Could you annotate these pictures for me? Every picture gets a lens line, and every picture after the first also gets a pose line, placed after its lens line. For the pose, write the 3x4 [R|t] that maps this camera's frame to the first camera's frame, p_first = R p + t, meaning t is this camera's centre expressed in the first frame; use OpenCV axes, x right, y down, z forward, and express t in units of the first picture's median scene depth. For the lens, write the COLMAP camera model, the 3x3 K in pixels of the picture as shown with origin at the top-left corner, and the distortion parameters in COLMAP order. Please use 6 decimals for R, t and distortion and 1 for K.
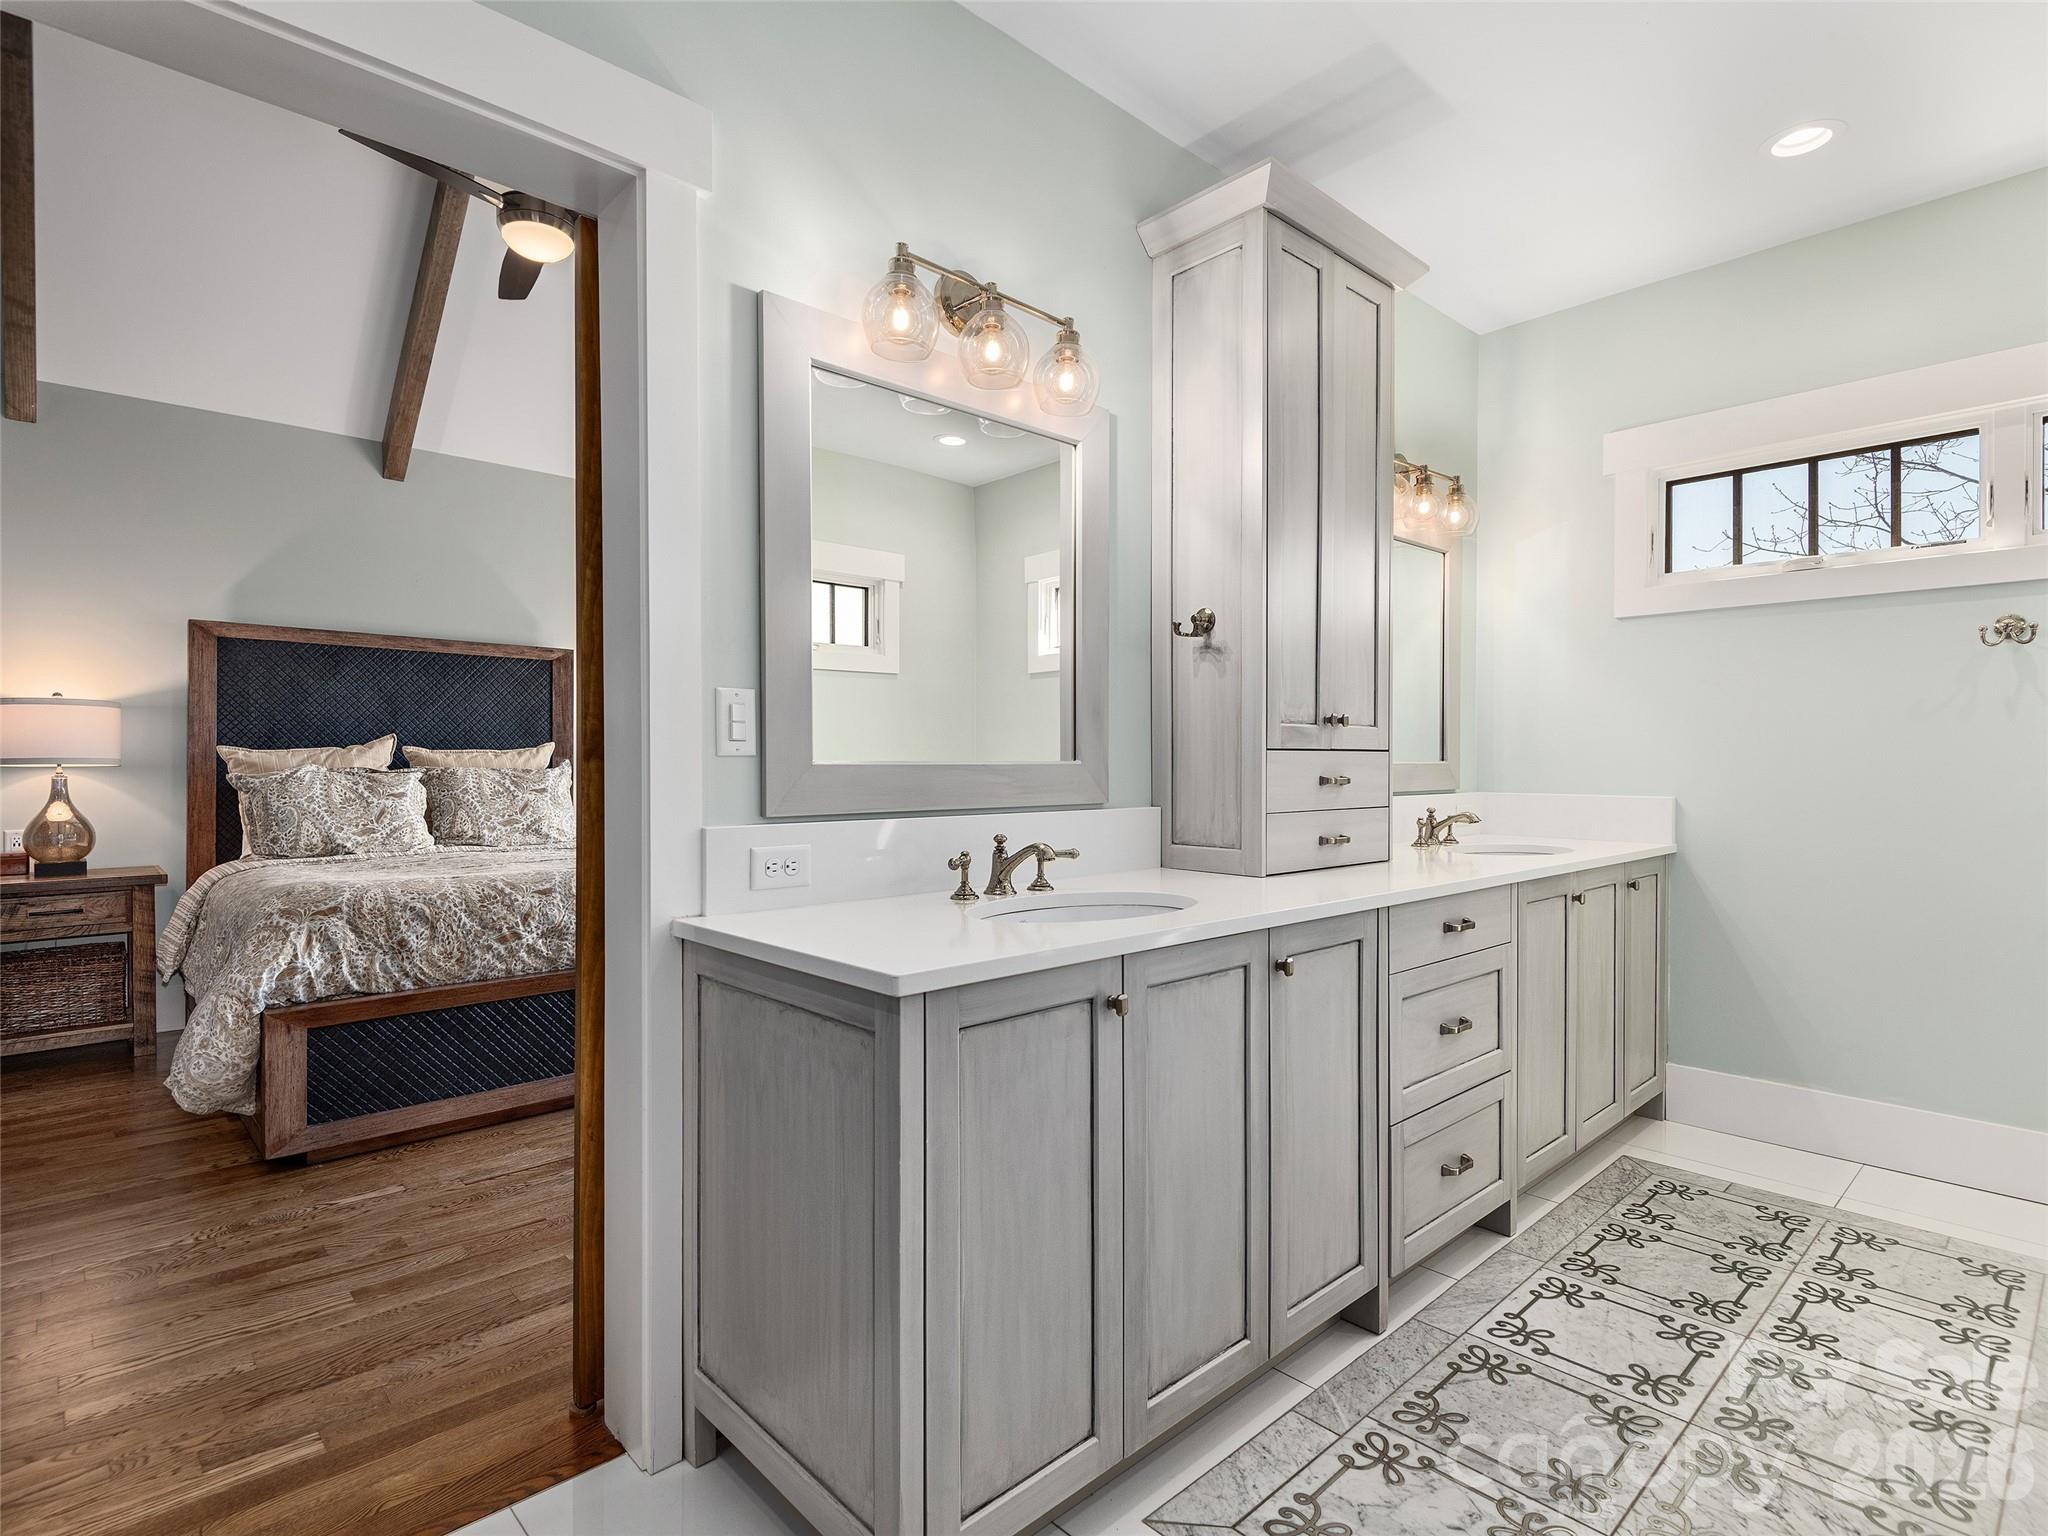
lens RADIAL K [[1029.3, 0, 1036.9], [0, 1029.3, 773.6], [0, 0, 1]] dist [0.043783, -0.031589]
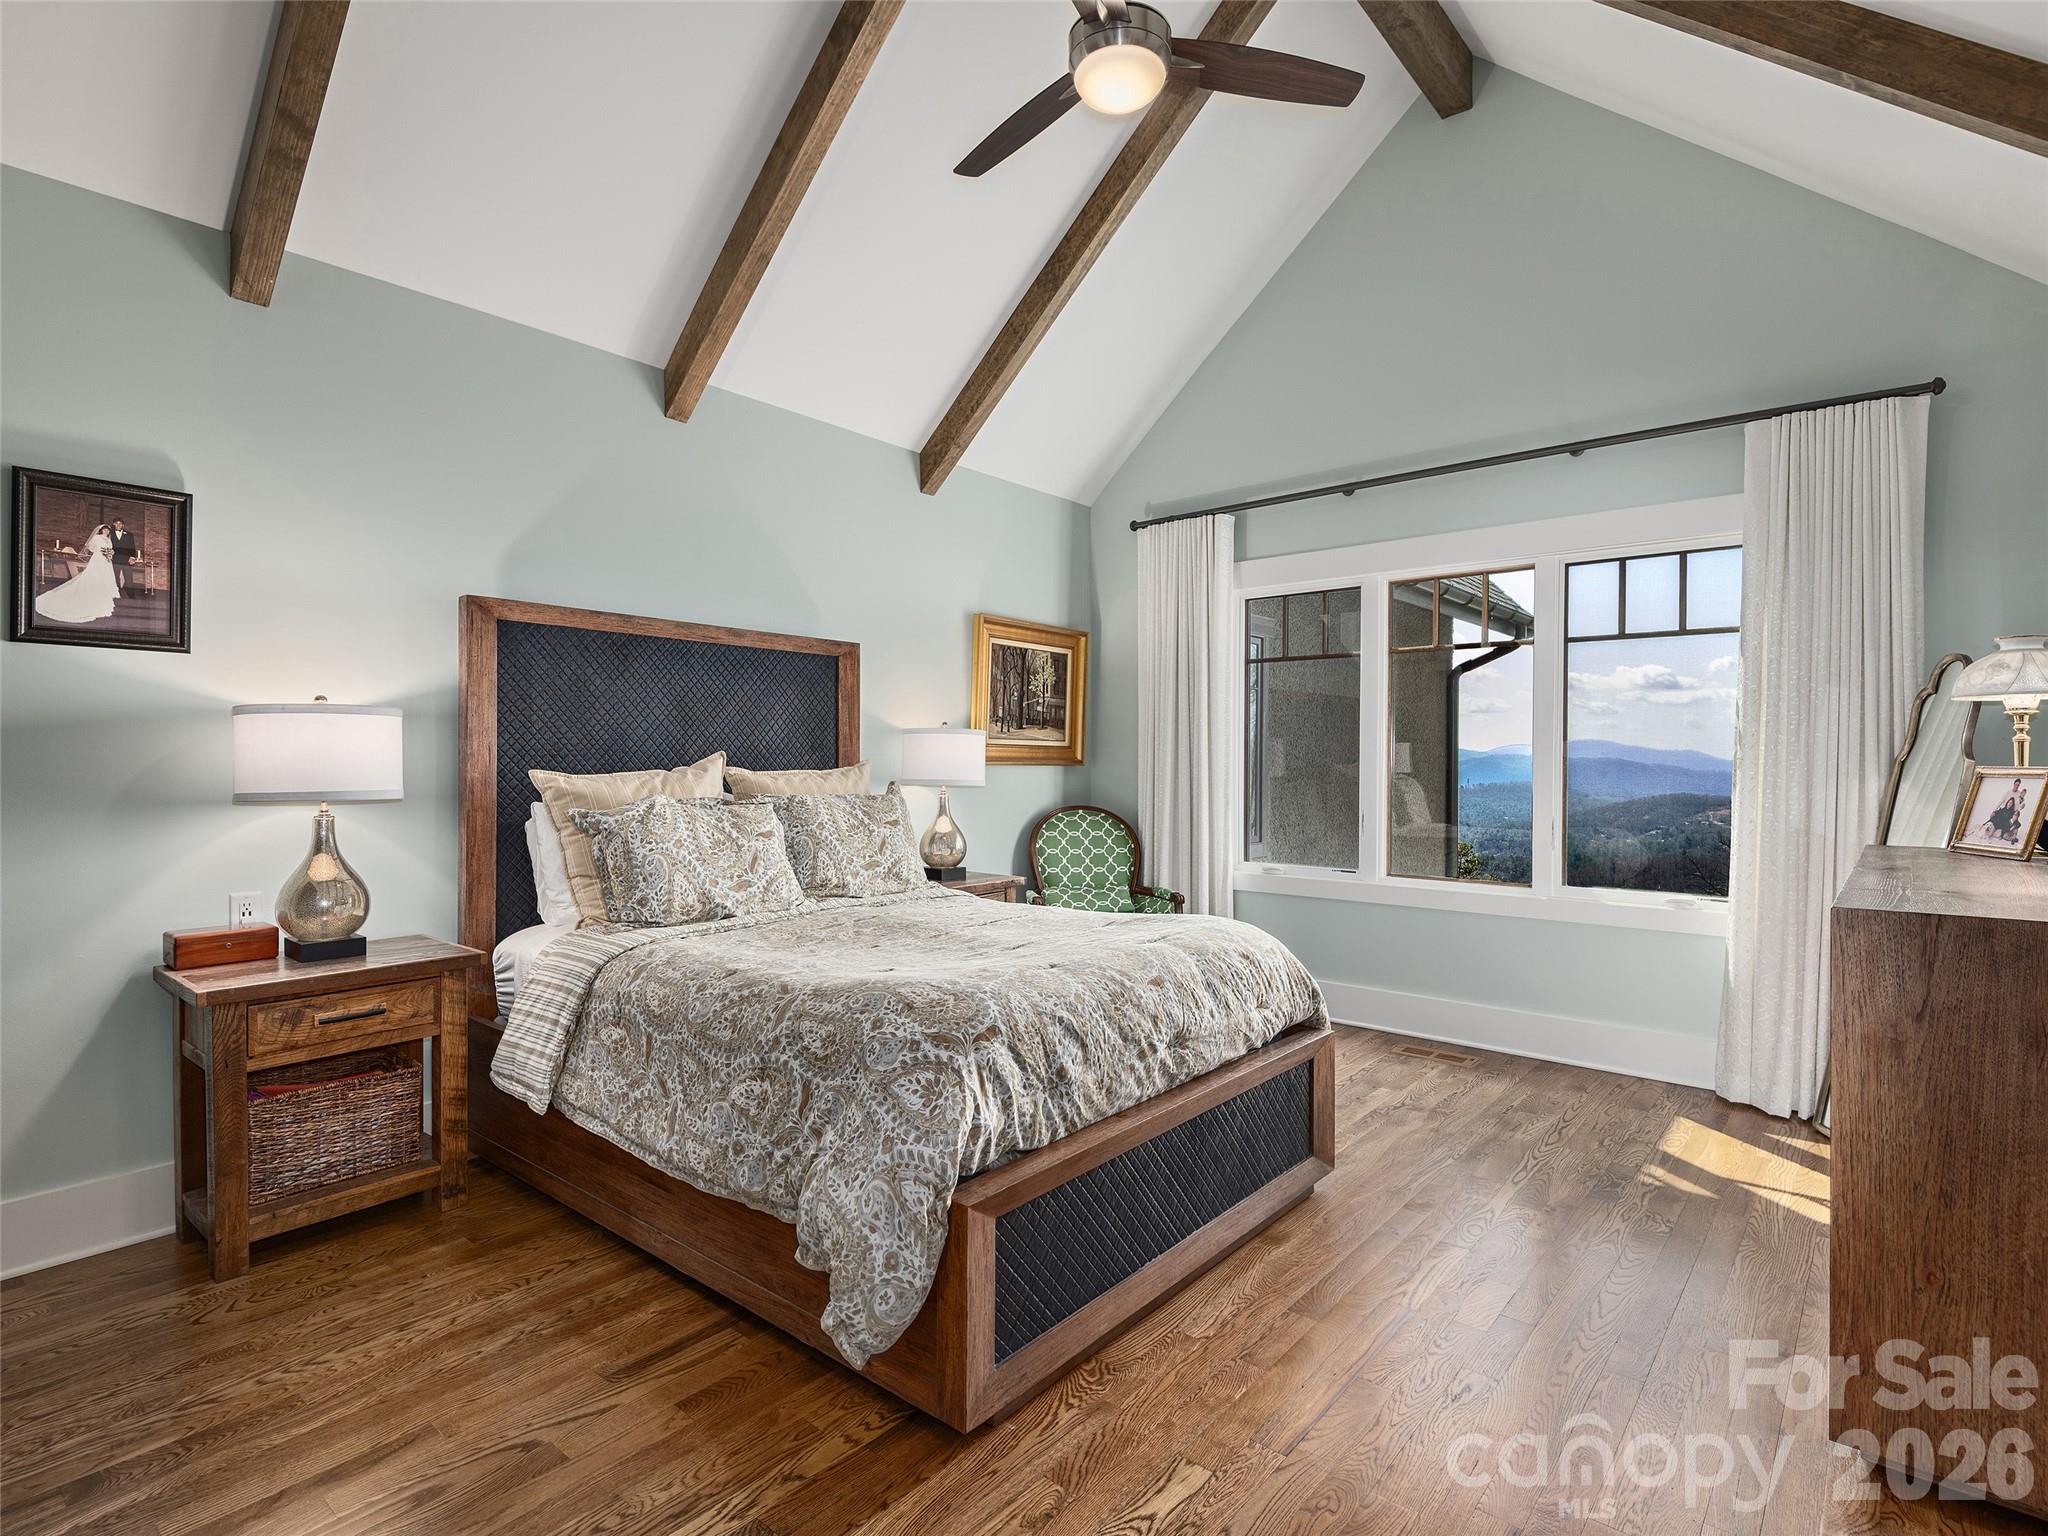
lens RADIAL K [[1029.3, 0, 1036.9], [0, 1029.3, 773.6], [0, 0, 1]] dist [0.043783, -0.031589]
pose [[0.993104, -0.000116, 0.117237, -0.548005], [-0.000393, 0.999991, 0.004311, -0.028951], [-0.117237, -0.004327, 0.993095, 0.254627]]
